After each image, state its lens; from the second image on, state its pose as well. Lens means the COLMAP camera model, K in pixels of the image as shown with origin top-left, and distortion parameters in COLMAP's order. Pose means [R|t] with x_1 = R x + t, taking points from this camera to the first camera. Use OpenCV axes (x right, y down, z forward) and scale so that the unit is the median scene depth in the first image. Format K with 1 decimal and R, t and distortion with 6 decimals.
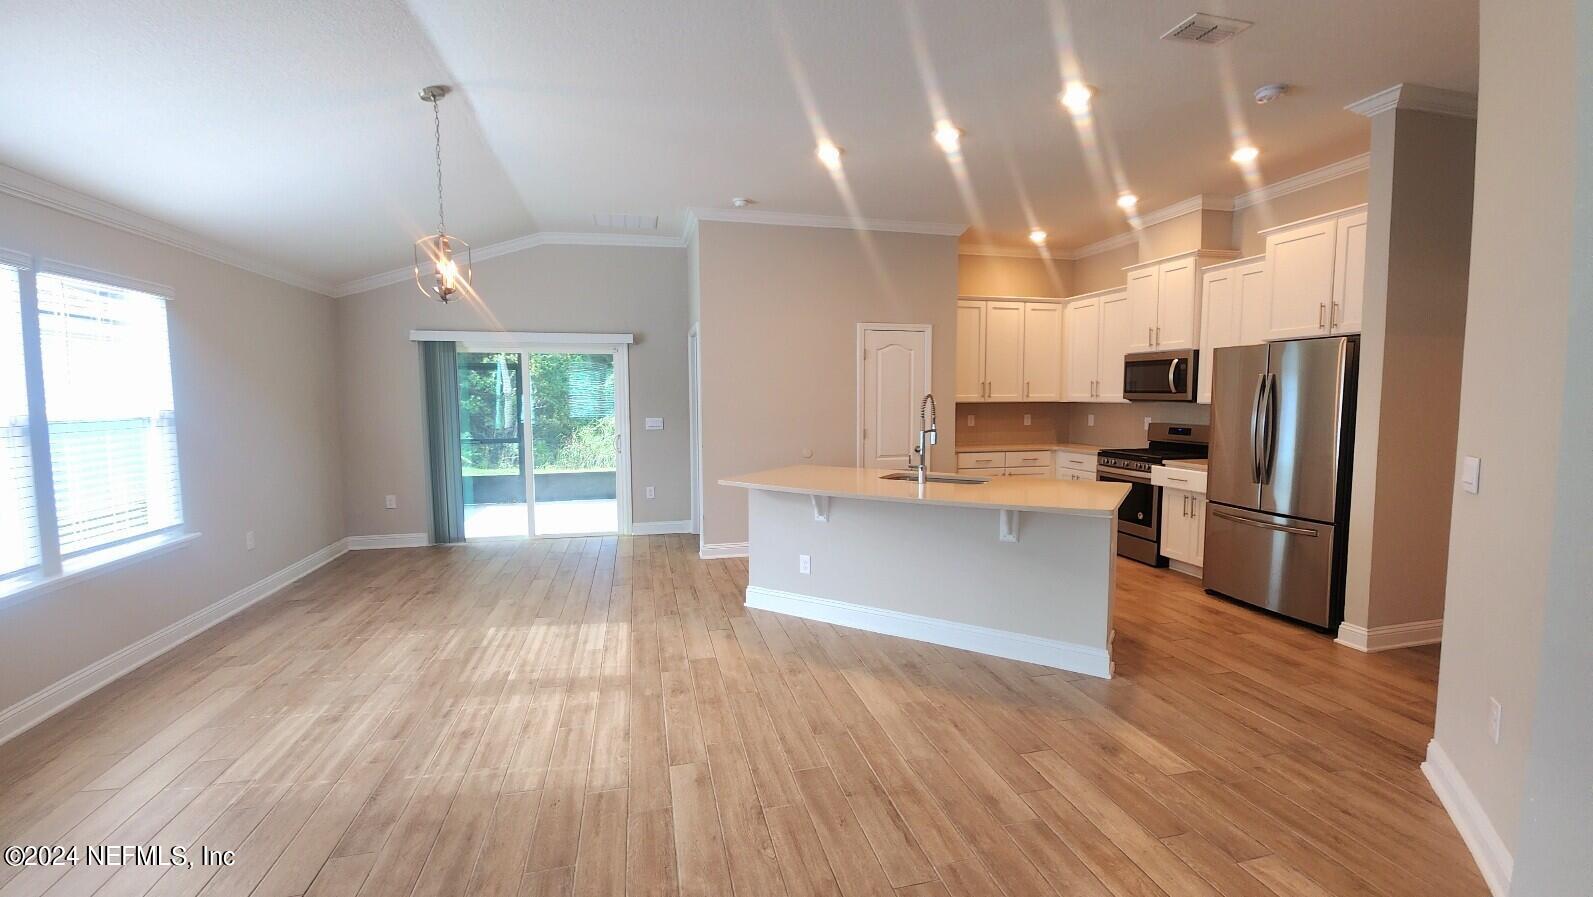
lens RADIAL K [[652.5, 0, 796.5], [0, 652.5, 448.5], [0, 0, 1]] dist [0.000677, -0.000084]
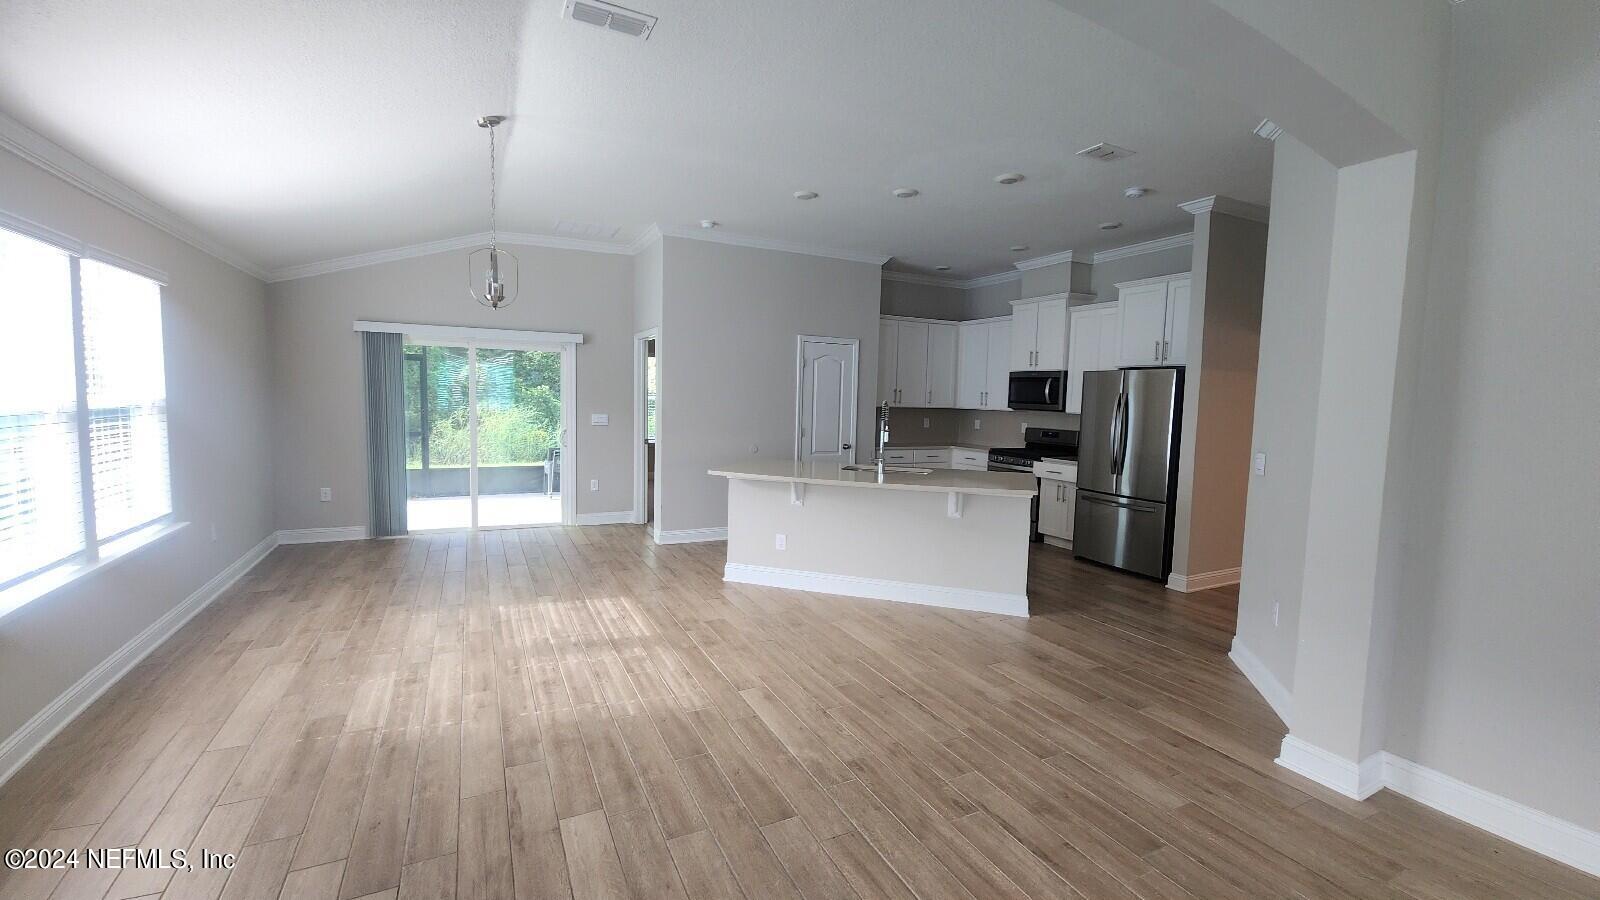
lens RADIAL K [[648.9, 0, 798.9], [0, 648.9, 452.2], [0, 0, 1]] dist [0.000148, 0.000040]
pose [[0.975730, 0.009001, 0.218790, -0.203476], [-0.010745, 0.999919, 0.006783, 0.005620], [-0.218711, -0.008969, 0.975748, -0.147281]]
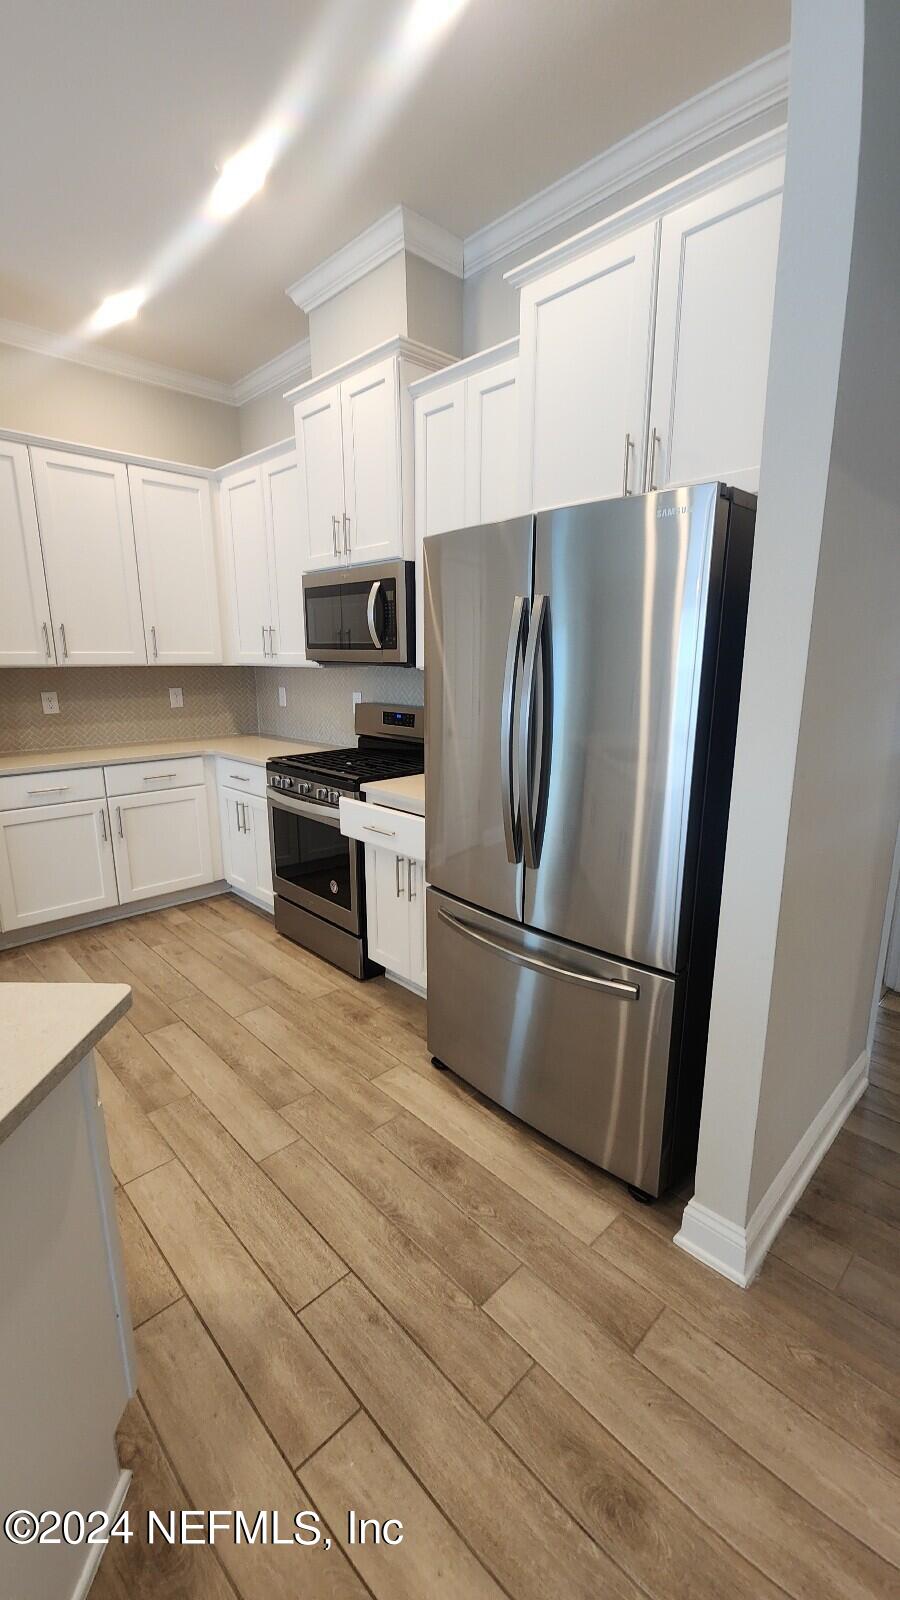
lens RADIAL K [[655.4, 0, 449.8], [0, 655.4, 806.4], [0, 0, 1]] dist [0.000677, -0.000084]
pose [[0.864551, -0.106068, 0.491224, 0.436593], [0.035629, 0.987950, 0.150617, -0.045852], [-0.501280, -0.112714, 0.857912, 0.622581]]
